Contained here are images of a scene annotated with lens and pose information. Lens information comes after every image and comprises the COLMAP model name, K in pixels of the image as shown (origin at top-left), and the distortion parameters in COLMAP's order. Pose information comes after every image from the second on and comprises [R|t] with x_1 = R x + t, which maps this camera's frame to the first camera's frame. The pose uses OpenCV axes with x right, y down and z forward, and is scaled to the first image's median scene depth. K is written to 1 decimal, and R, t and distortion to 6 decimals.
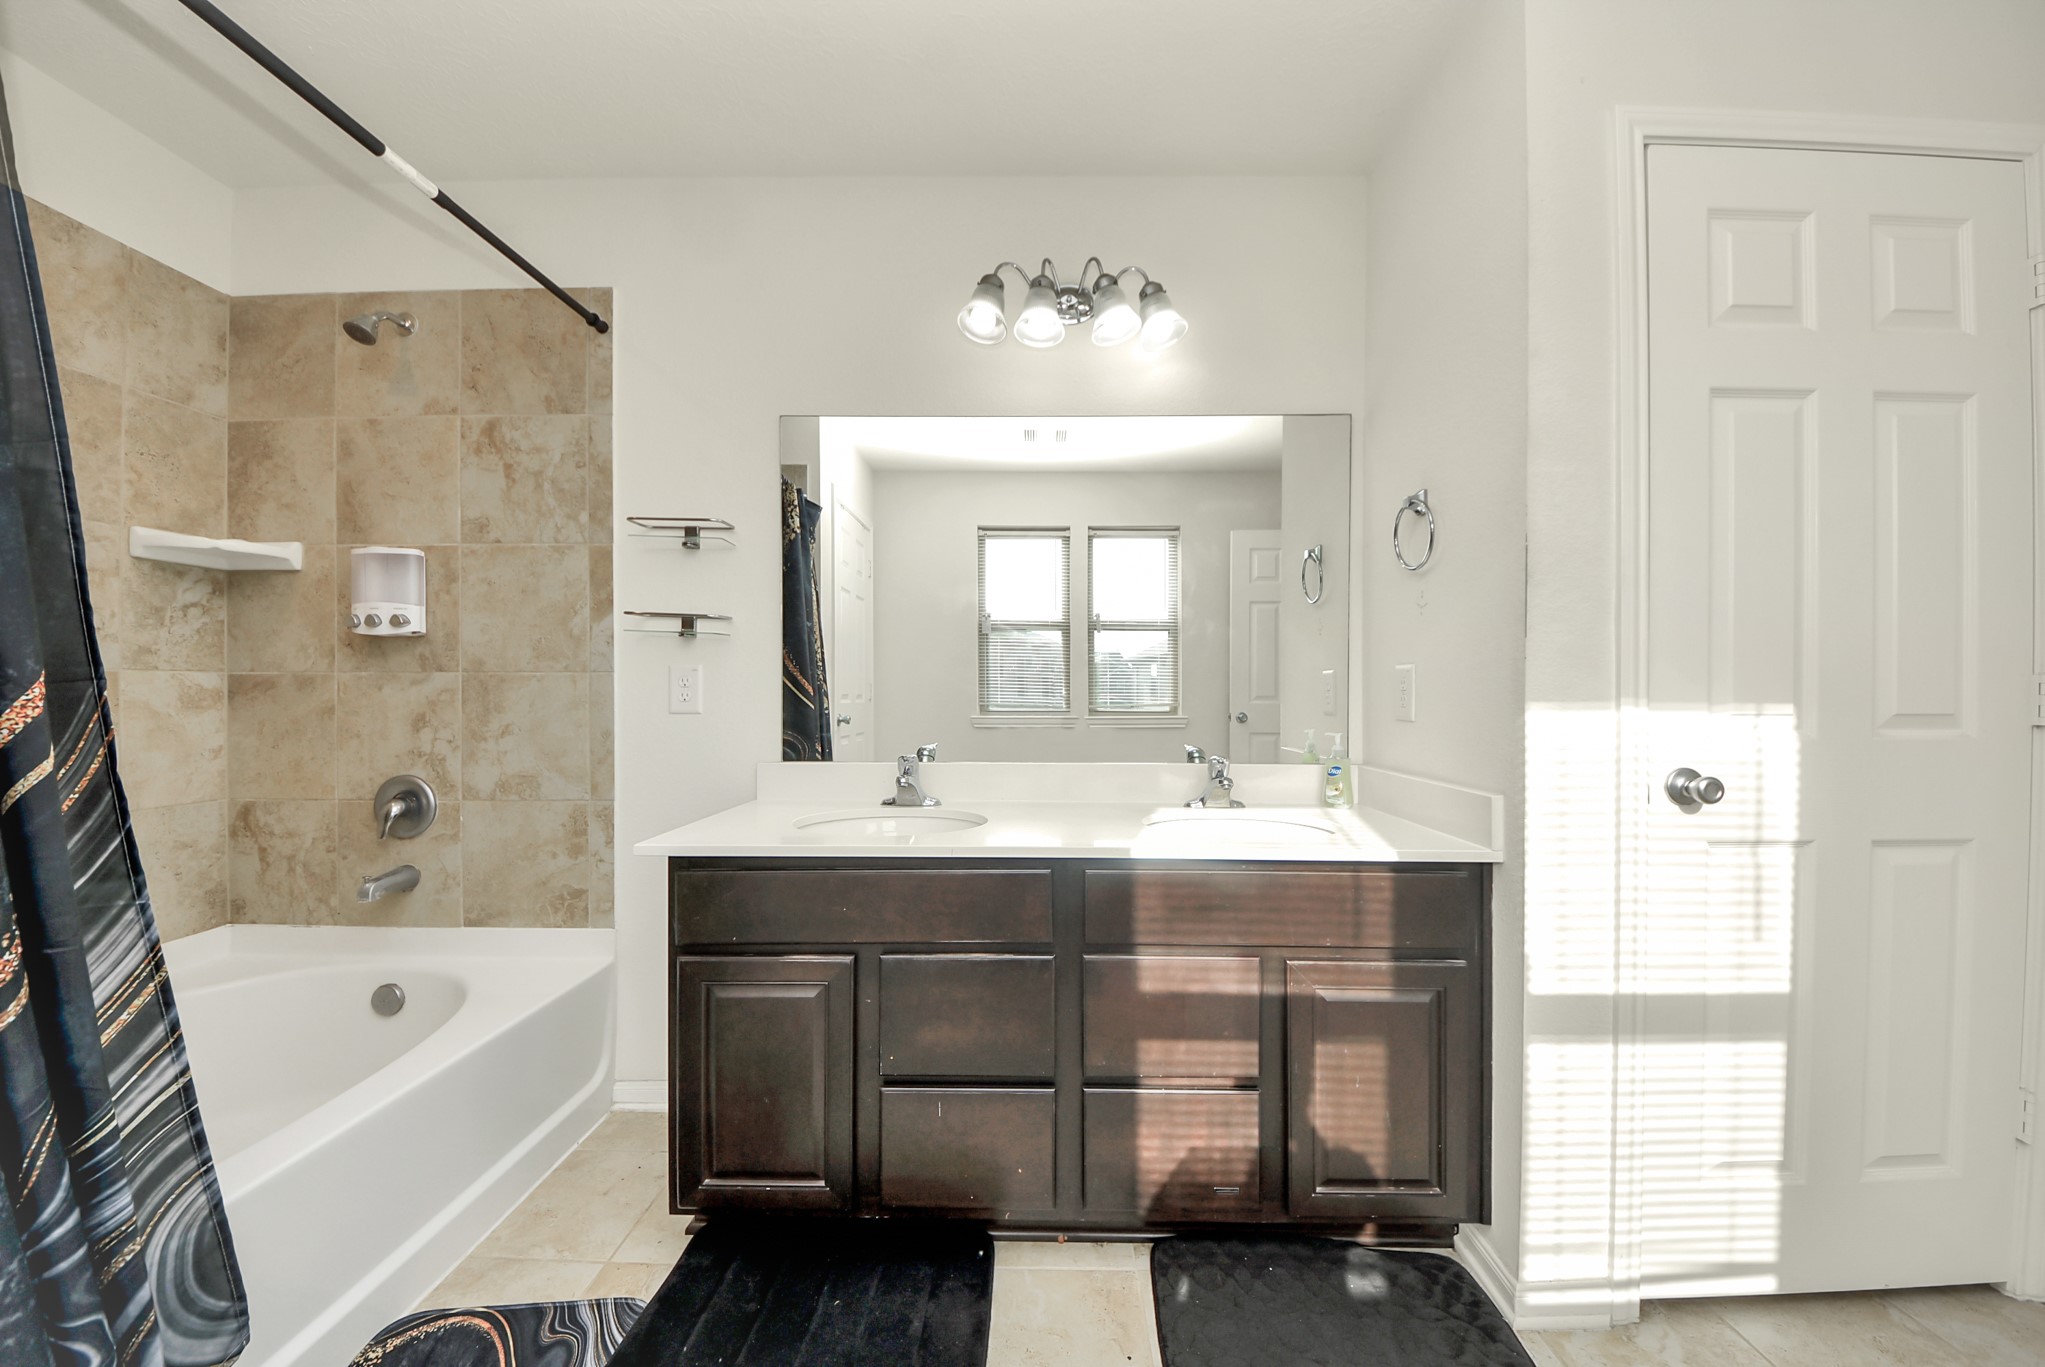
lens RADIAL K [[713.1, 0, 1035.7], [0, 713.1, 695.0], [0, 0, 1]] dist [0.038113, -0.022221]
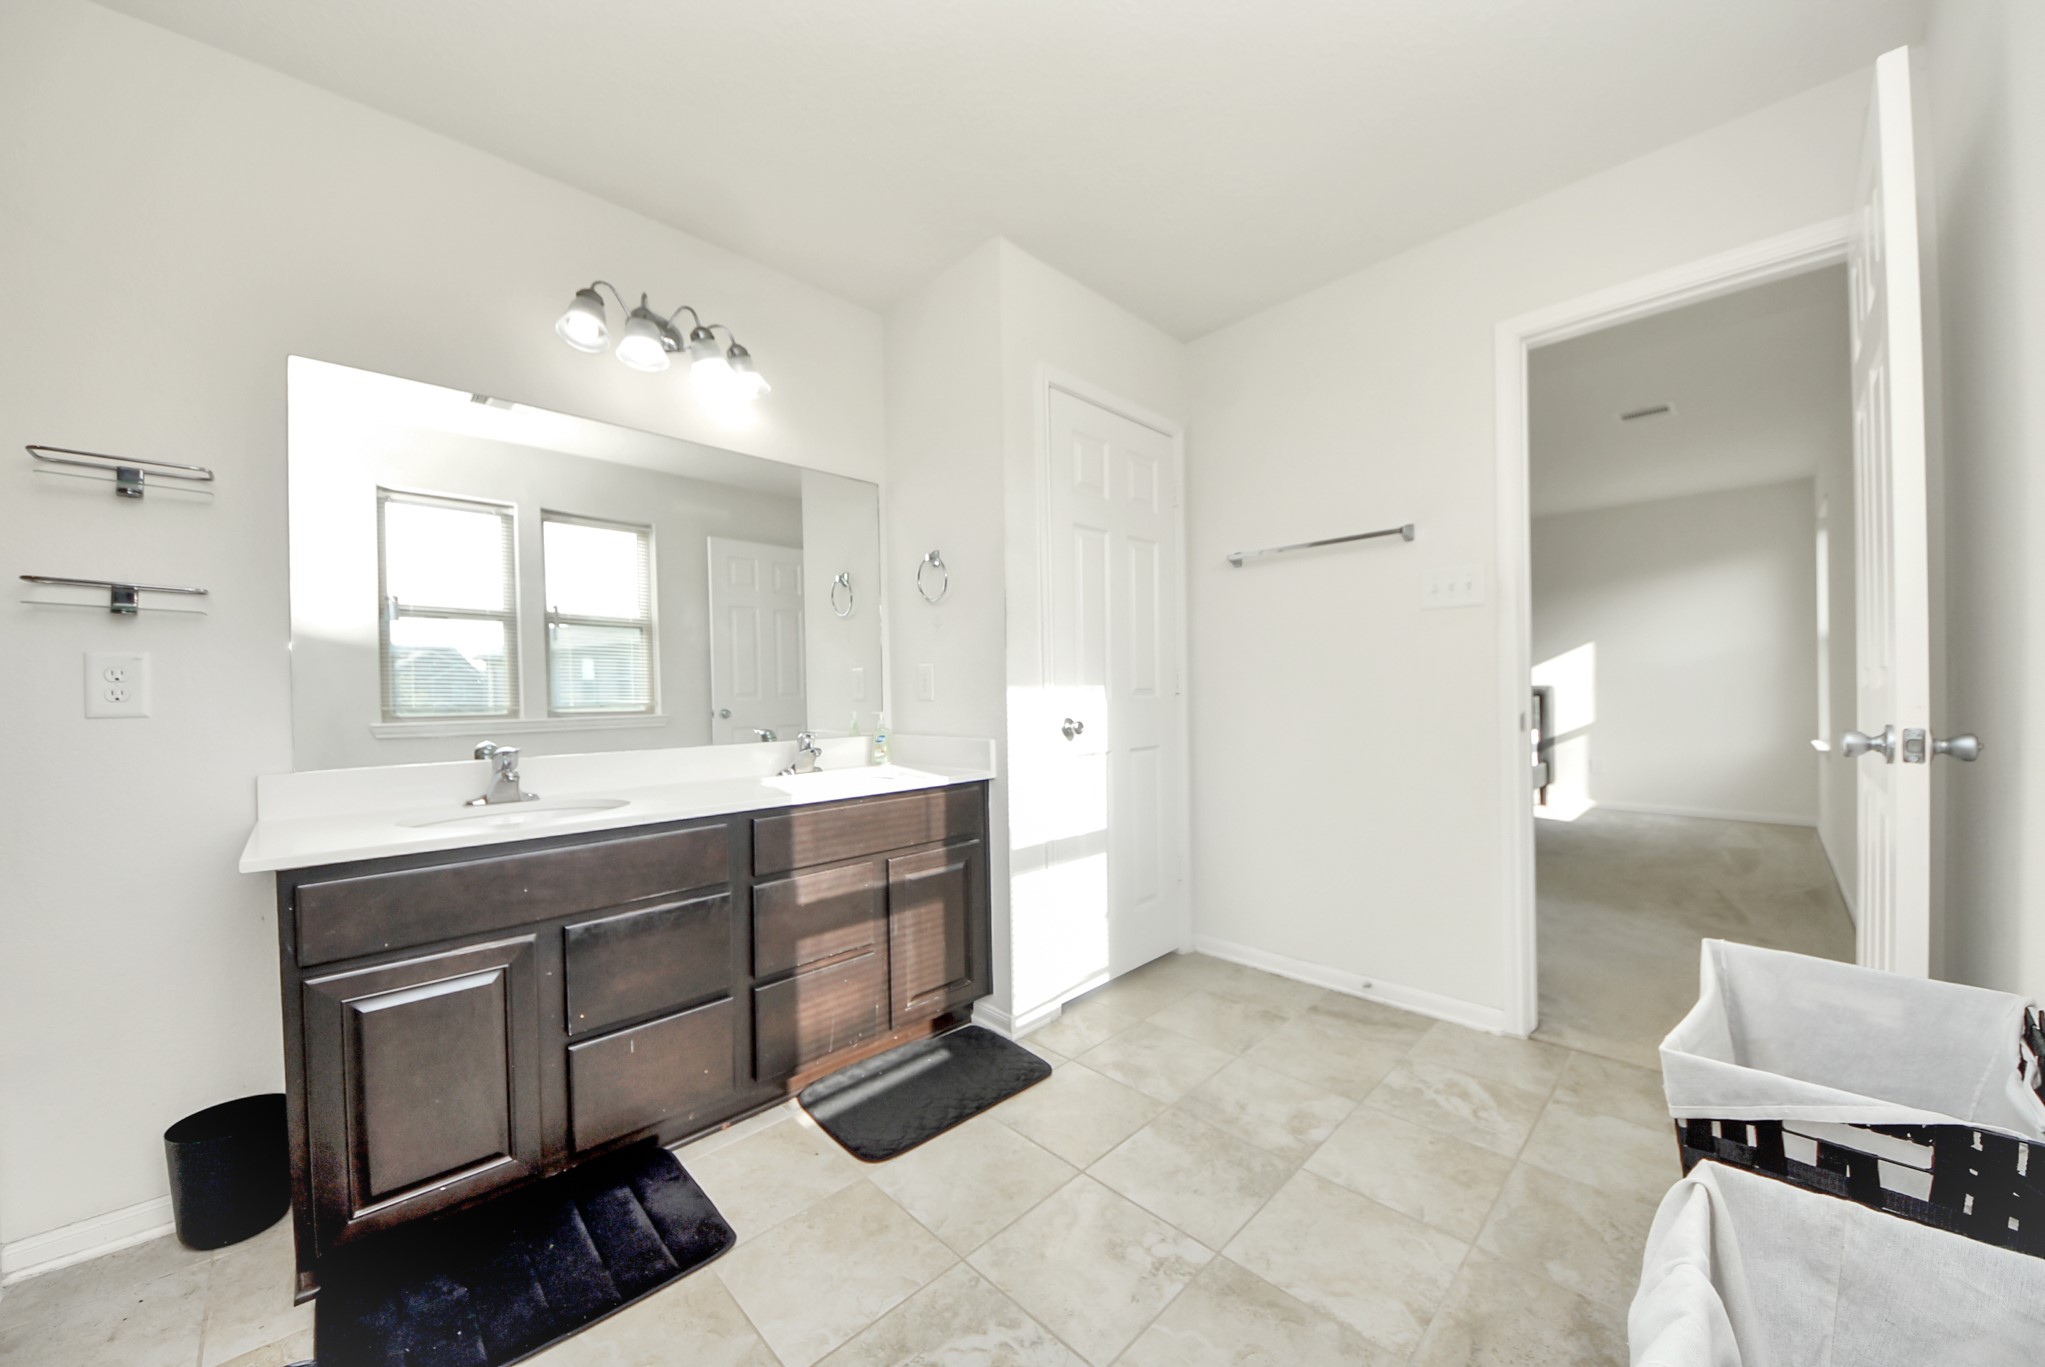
lens RADIAL K [[740.8, 0, 1022.5], [0, 740.8, 683.5], [0, 0, 1]] dist [0.000691, -0.007295]
pose [[0.709145, -0.006835, 0.705029, -0.523627], [0.021432, 0.999700, -0.011866, 0.028614], [-0.704737, 0.023525, 0.709079, -0.279753]]
